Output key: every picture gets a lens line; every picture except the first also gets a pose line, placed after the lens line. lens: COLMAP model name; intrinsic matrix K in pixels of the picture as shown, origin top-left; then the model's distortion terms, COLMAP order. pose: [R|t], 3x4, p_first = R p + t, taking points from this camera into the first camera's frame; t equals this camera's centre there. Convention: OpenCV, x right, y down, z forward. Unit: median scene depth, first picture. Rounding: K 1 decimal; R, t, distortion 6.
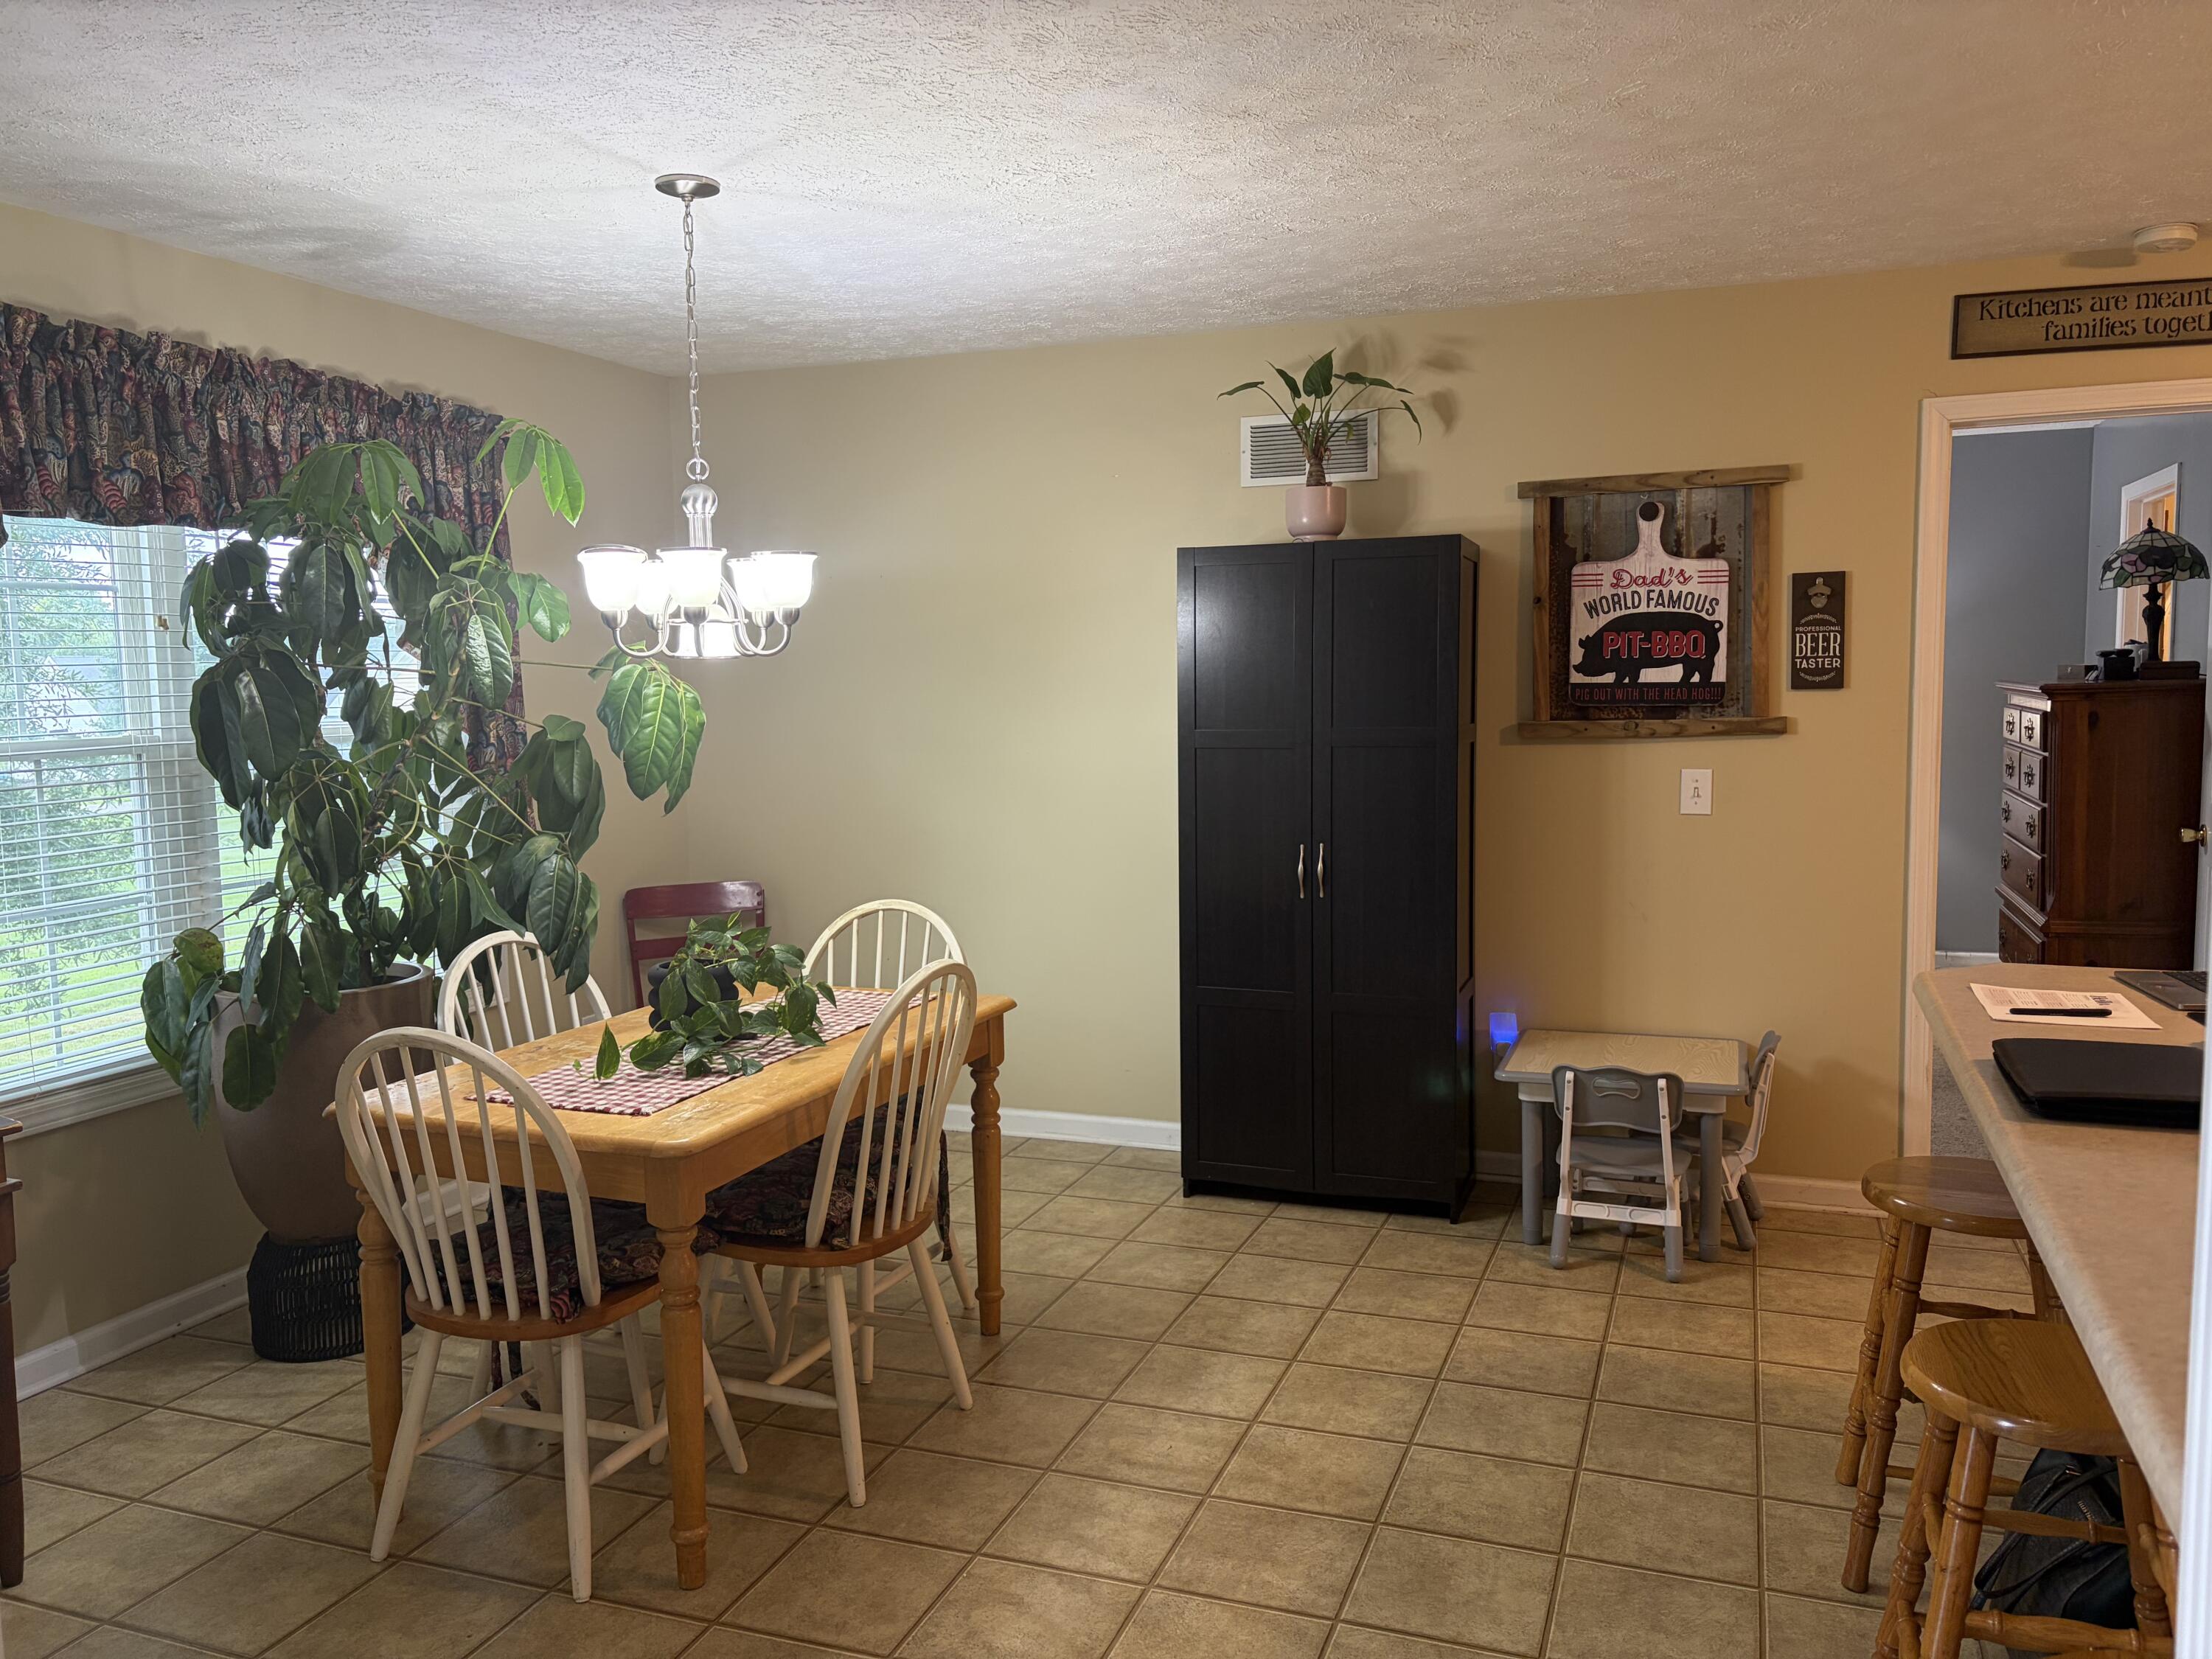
lens RADIAL K [[1671.3, 0, 1112.0], [0, 1671.3, 834.4], [0, 0, 1]] dist [0.058187, -0.052189]
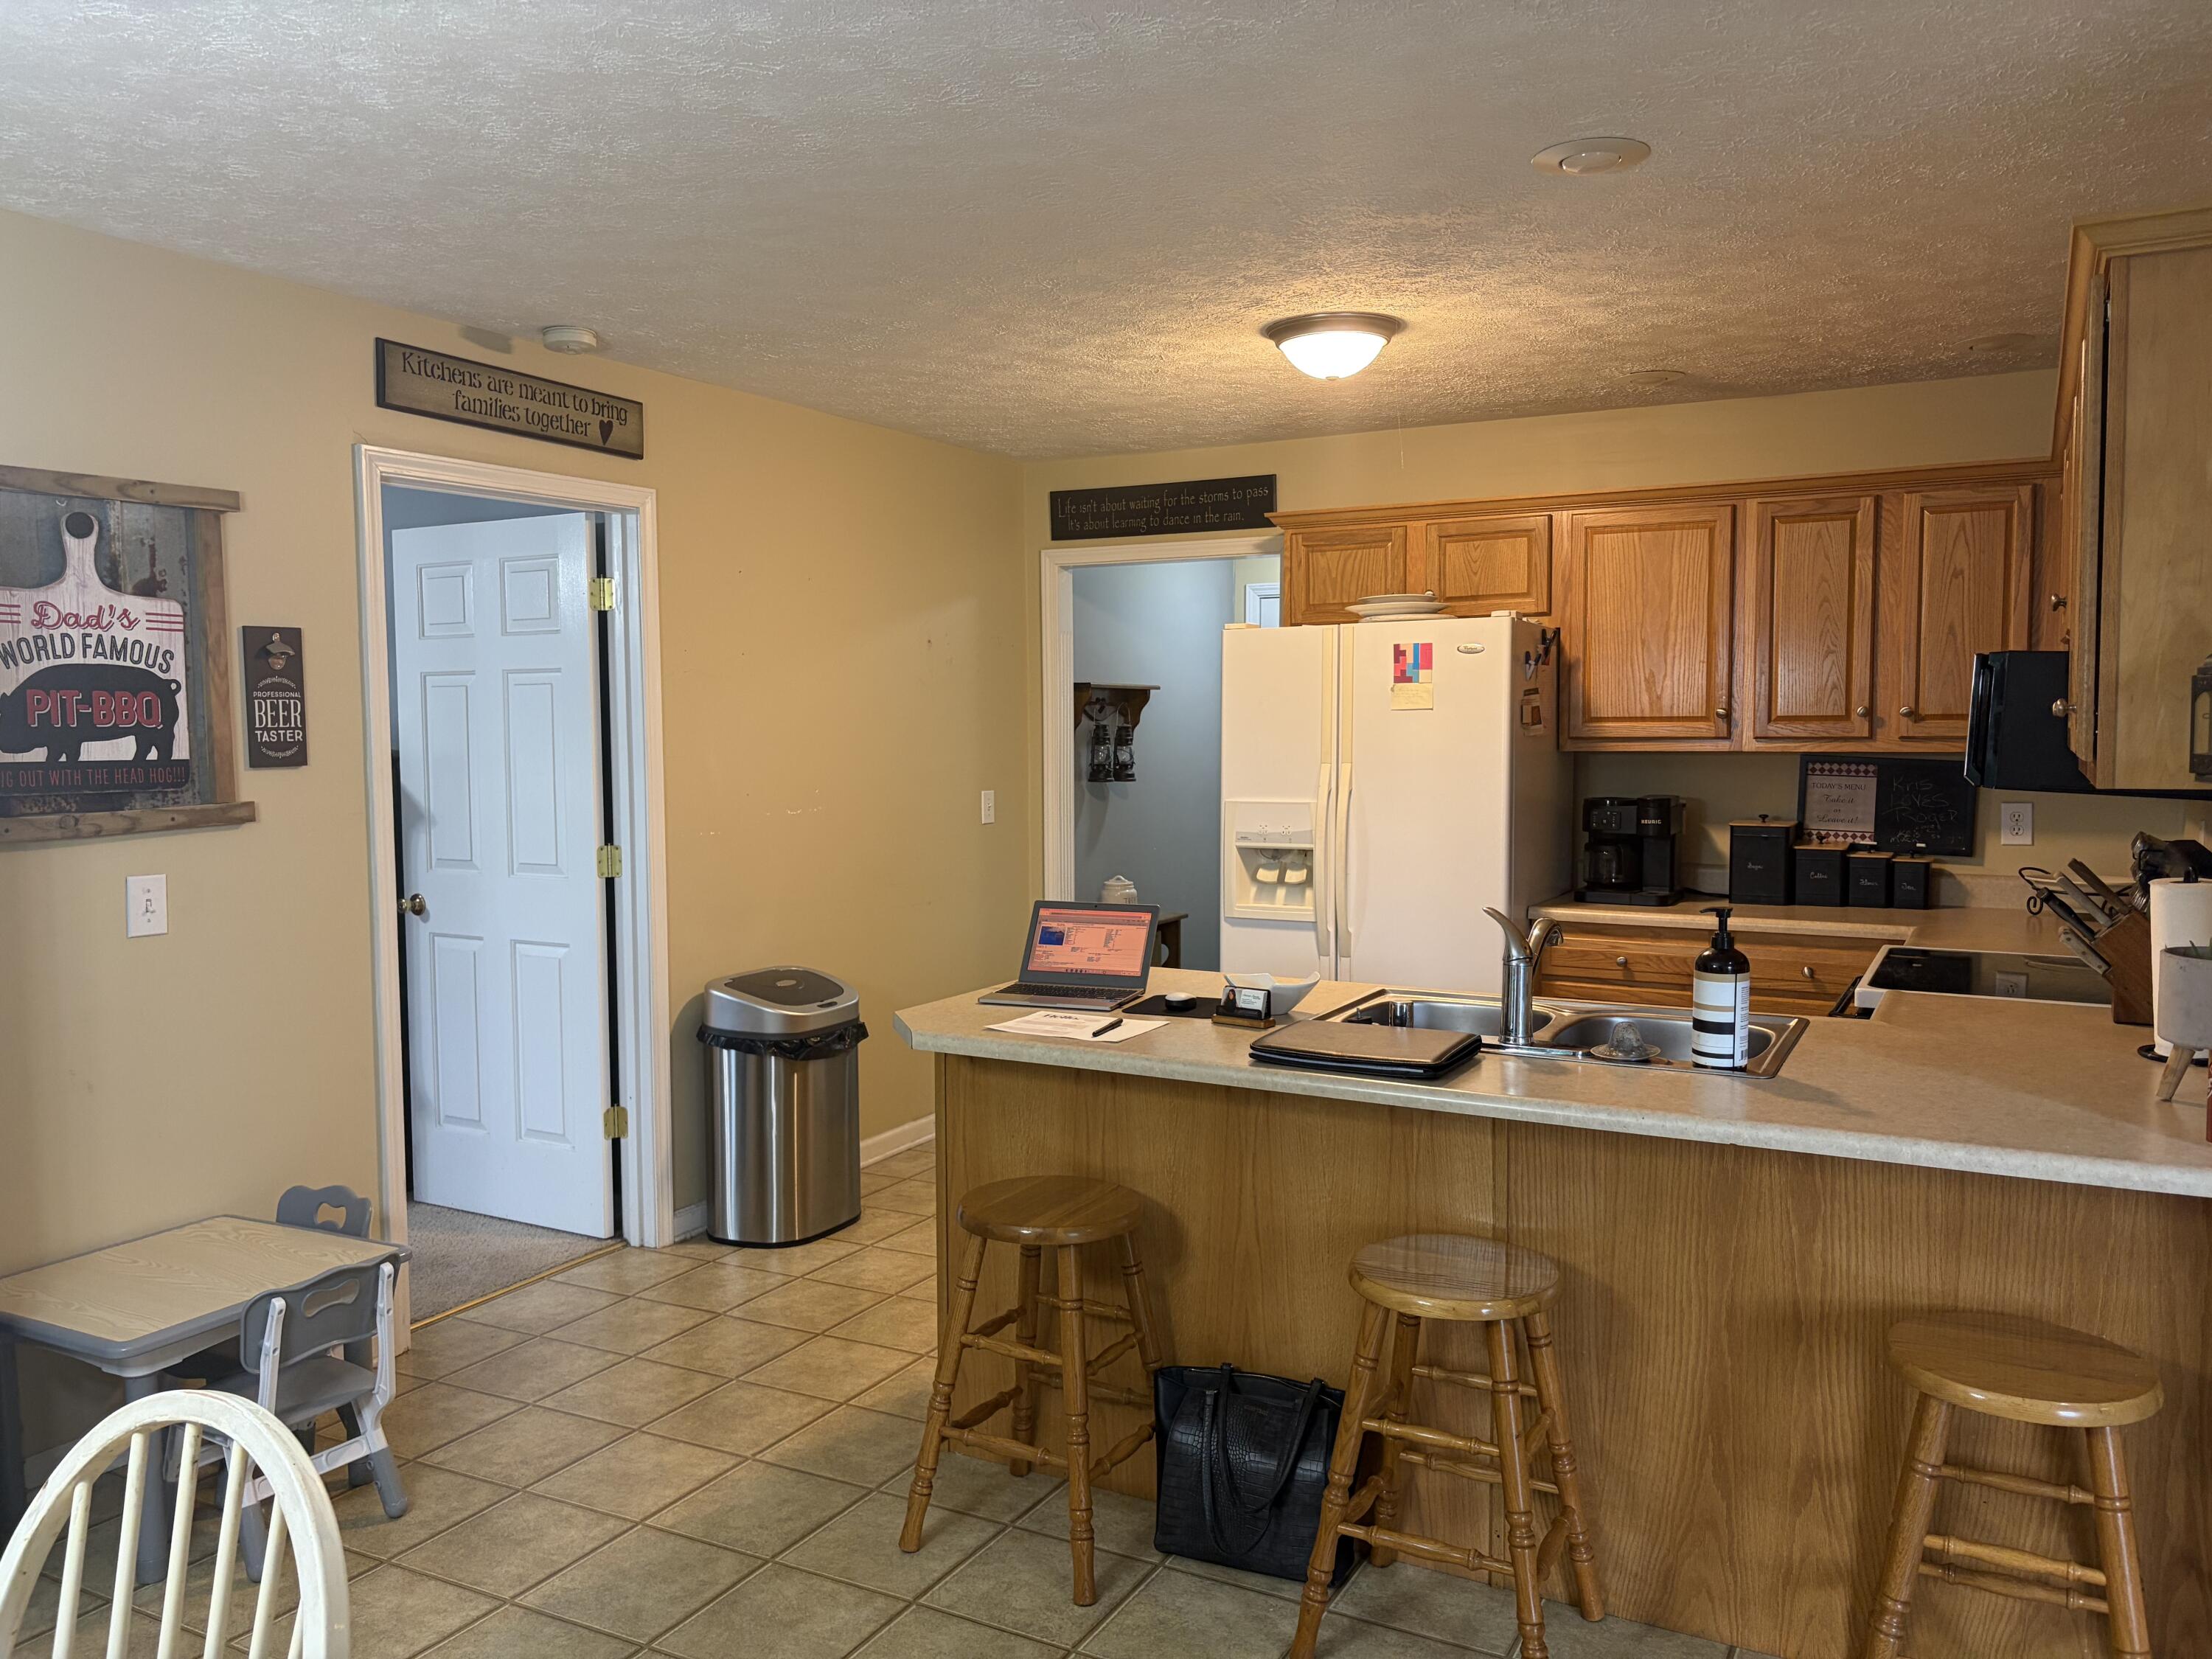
lens RADIAL K [[1671.3, 0, 1112.0], [0, 1671.3, 834.4], [0, 0, 1]] dist [0.058187, -0.052189]
pose [[0.137917, -0.054965, 0.988917, -0.346648], [0.101892, 0.993949, 0.041034, -0.044958], [-0.985189, 0.095103, 0.142683, 0.474137]]
